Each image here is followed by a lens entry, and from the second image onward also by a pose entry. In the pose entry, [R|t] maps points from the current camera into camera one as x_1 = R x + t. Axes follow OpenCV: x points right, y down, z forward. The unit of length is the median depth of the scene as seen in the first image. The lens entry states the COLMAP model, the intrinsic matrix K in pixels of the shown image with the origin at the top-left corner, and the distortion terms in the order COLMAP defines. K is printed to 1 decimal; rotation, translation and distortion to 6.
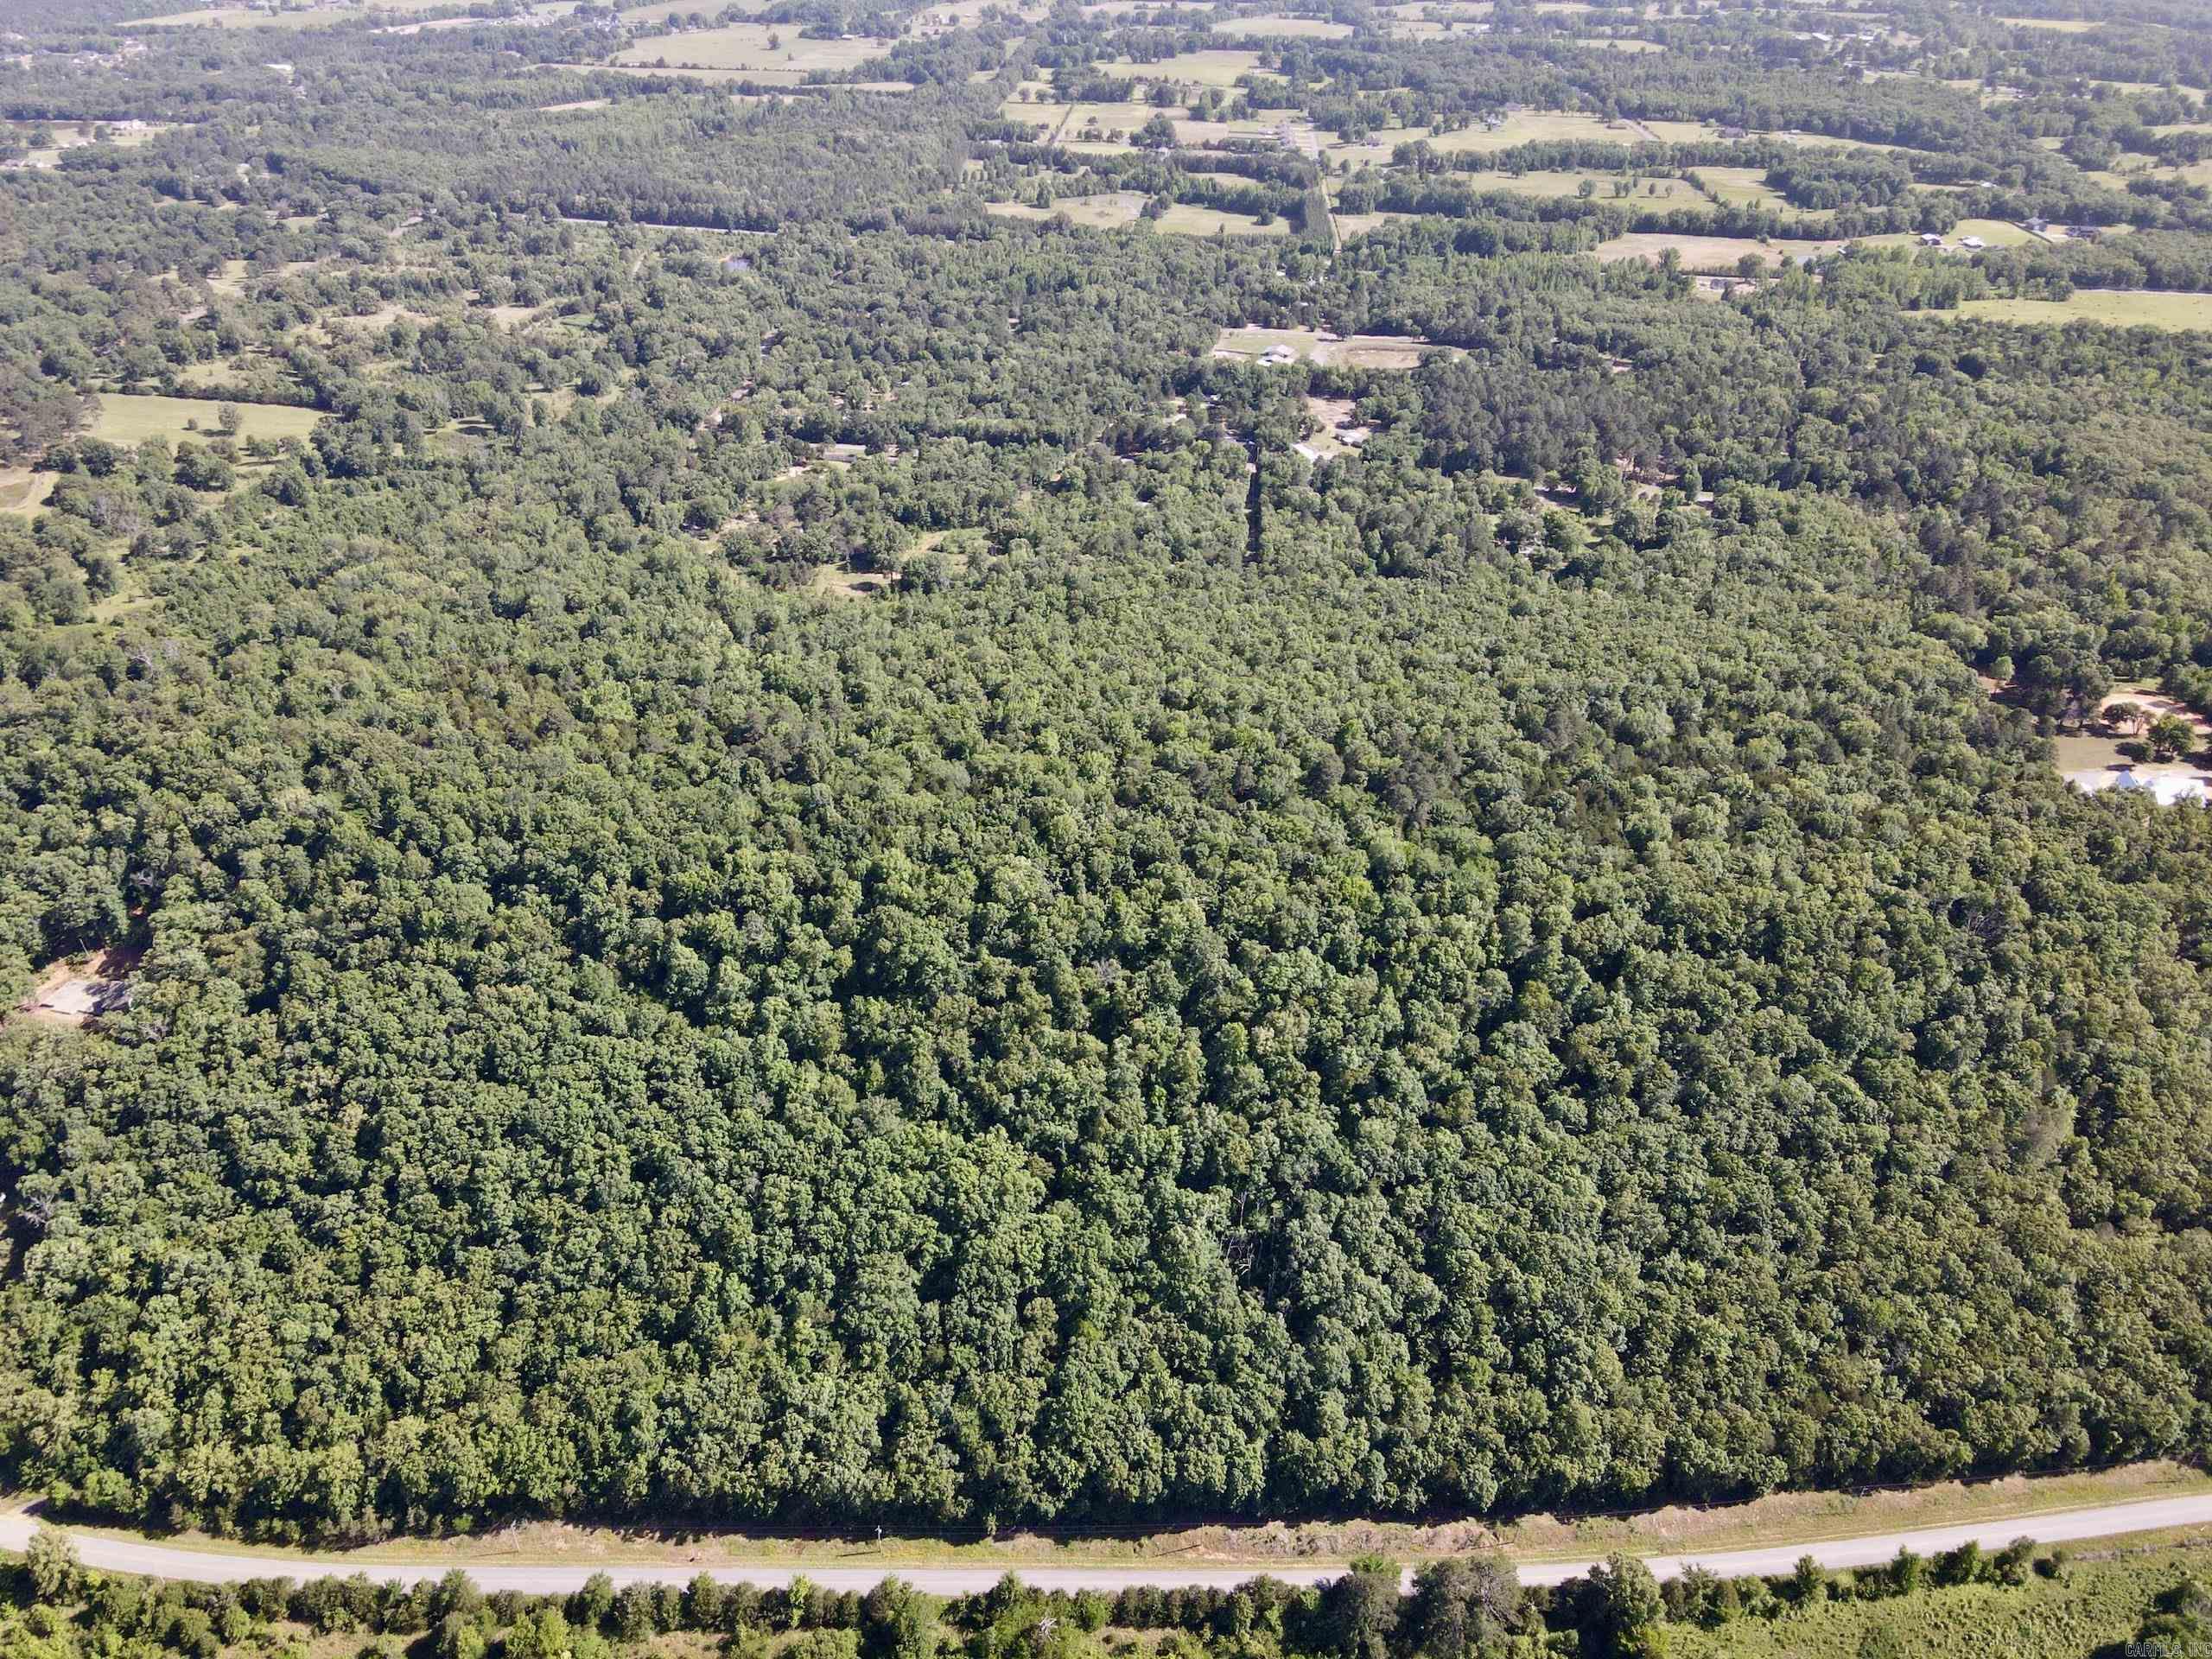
lens RADIAL K [[1546.7, 0, 1106.0], [0, 1546.7, 829.5], [0, 0, 1]] dist [0.021686, 0.001346]
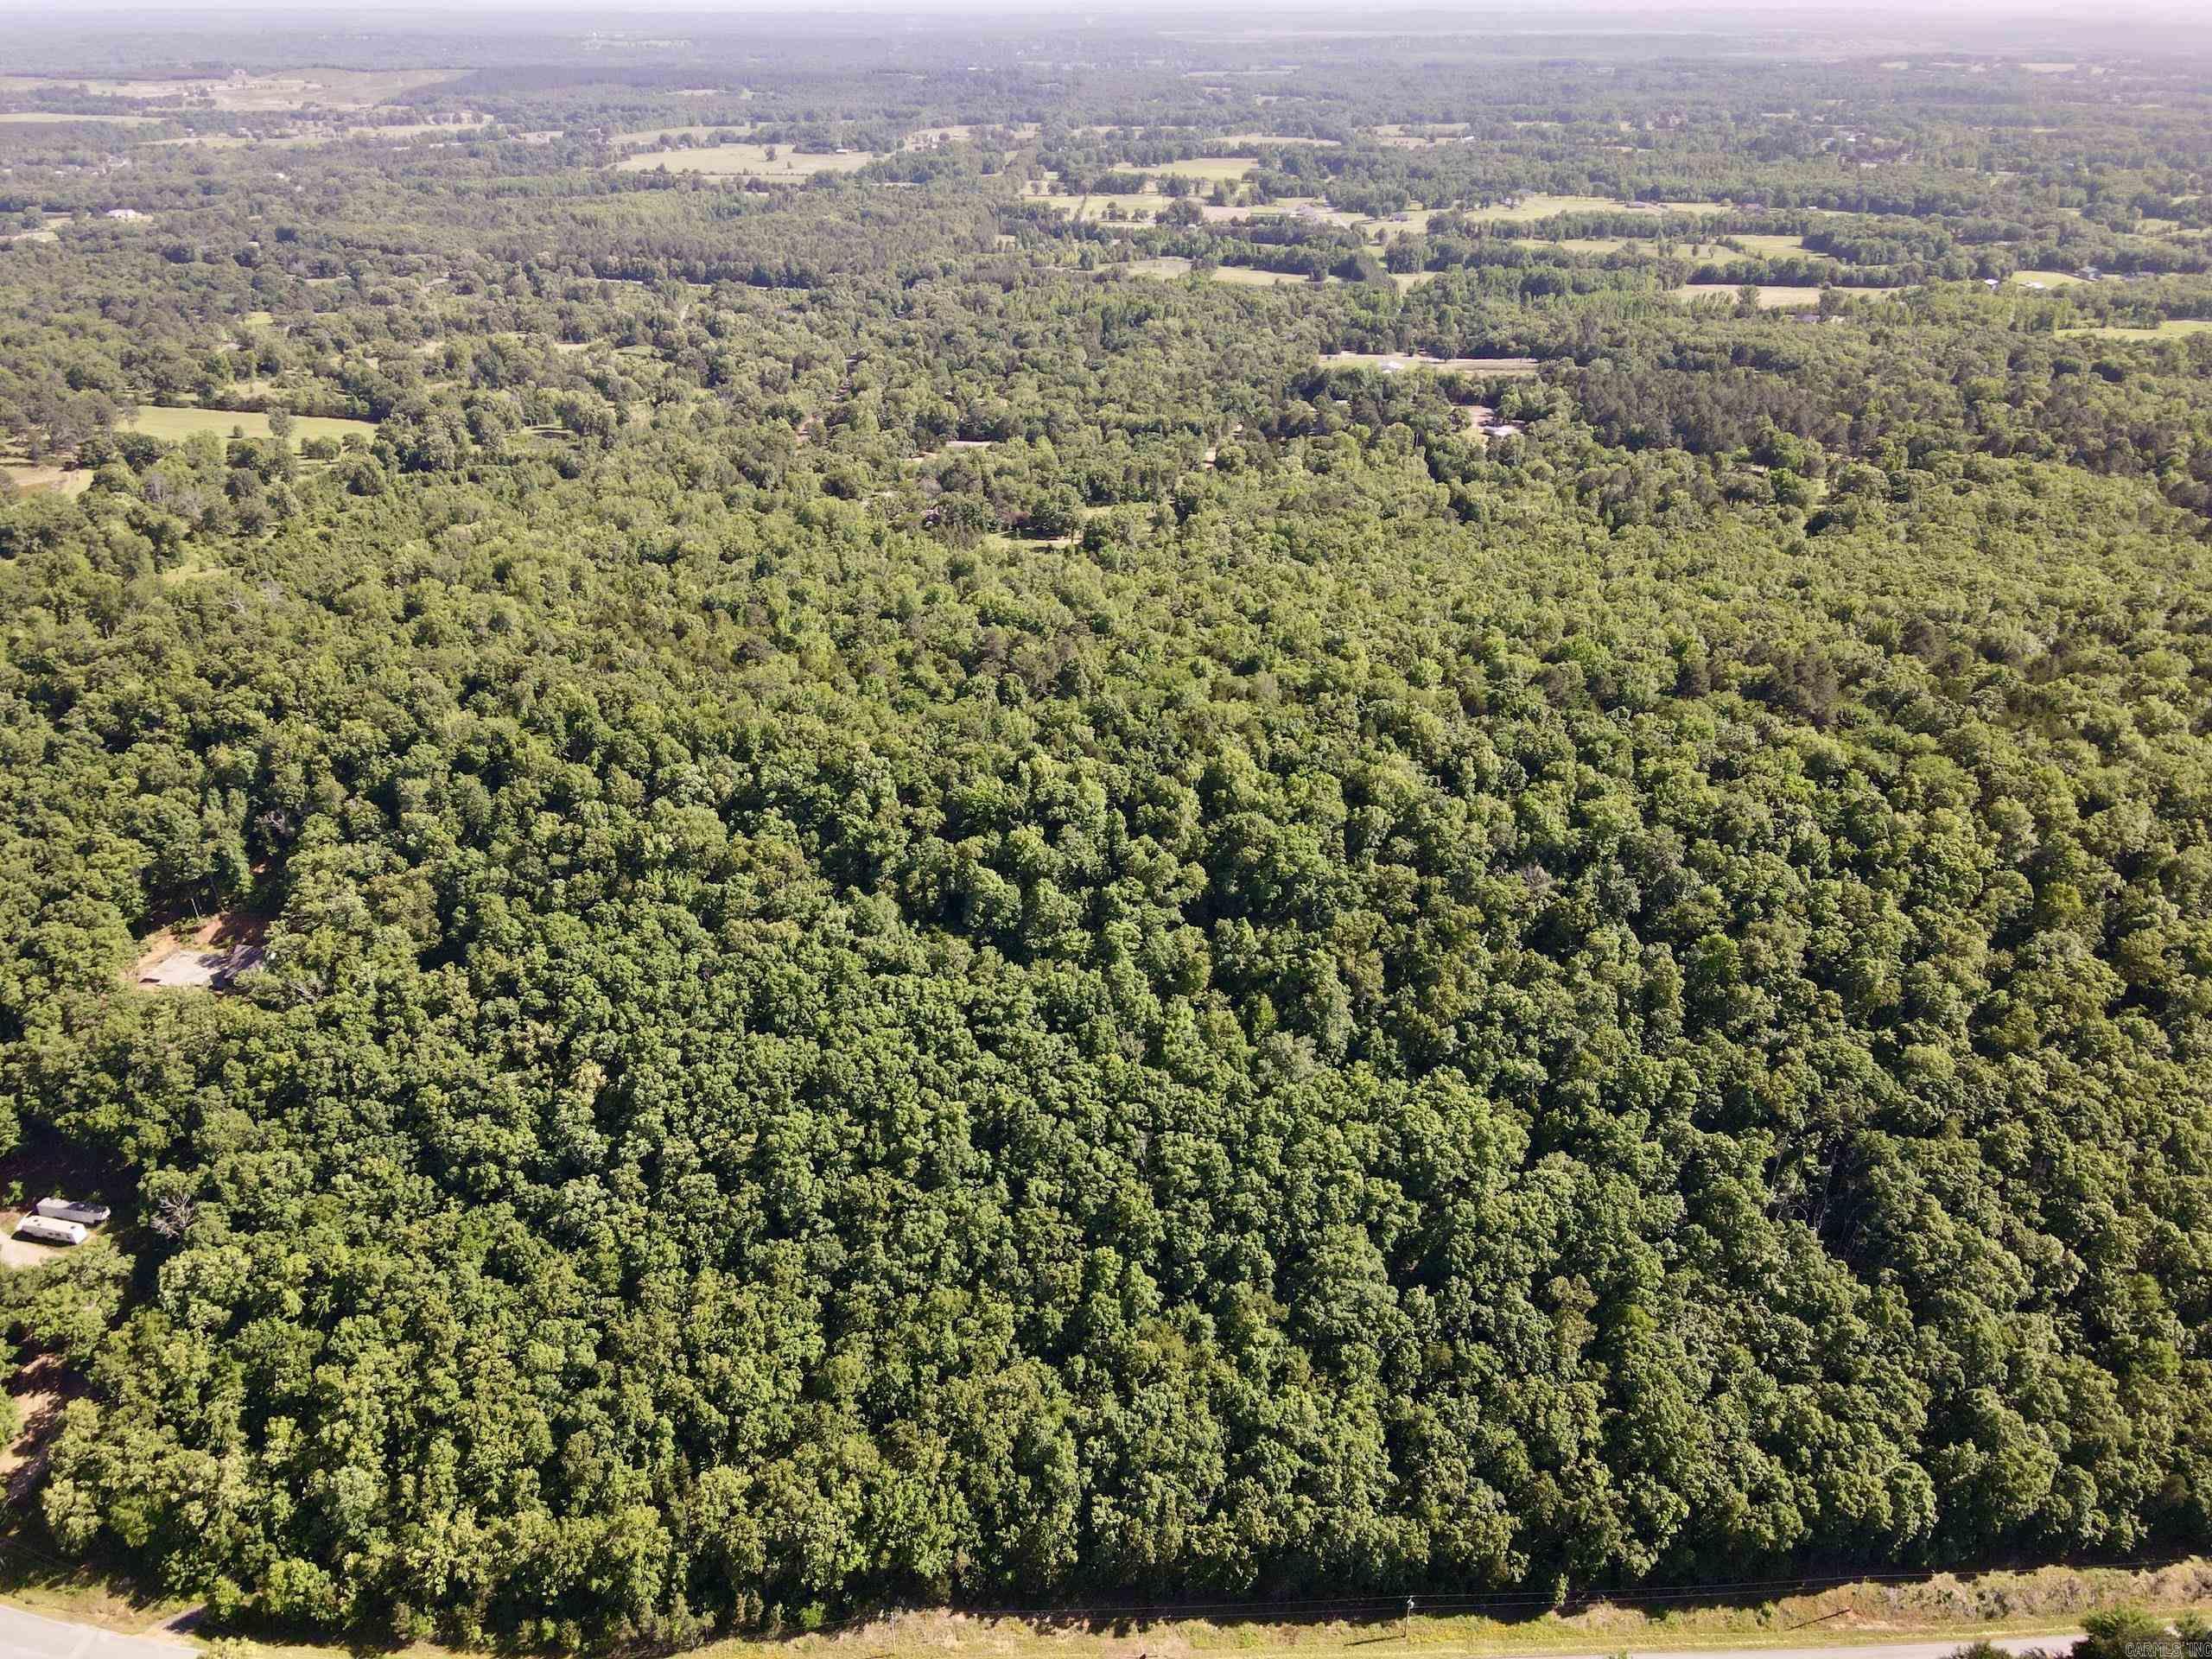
lens RADIAL K [[1564.3, 0, 1106.0], [0, 1564.3, 829.5], [0, 0, 1]] dist [0.007423, 0.008684]
pose [[0.999133, -0.026534, 0.032082, -0.260007], [0.029439, 0.995158, -0.093781, 0.144542], [-0.029439, 0.094644, 0.995076, 0.231466]]
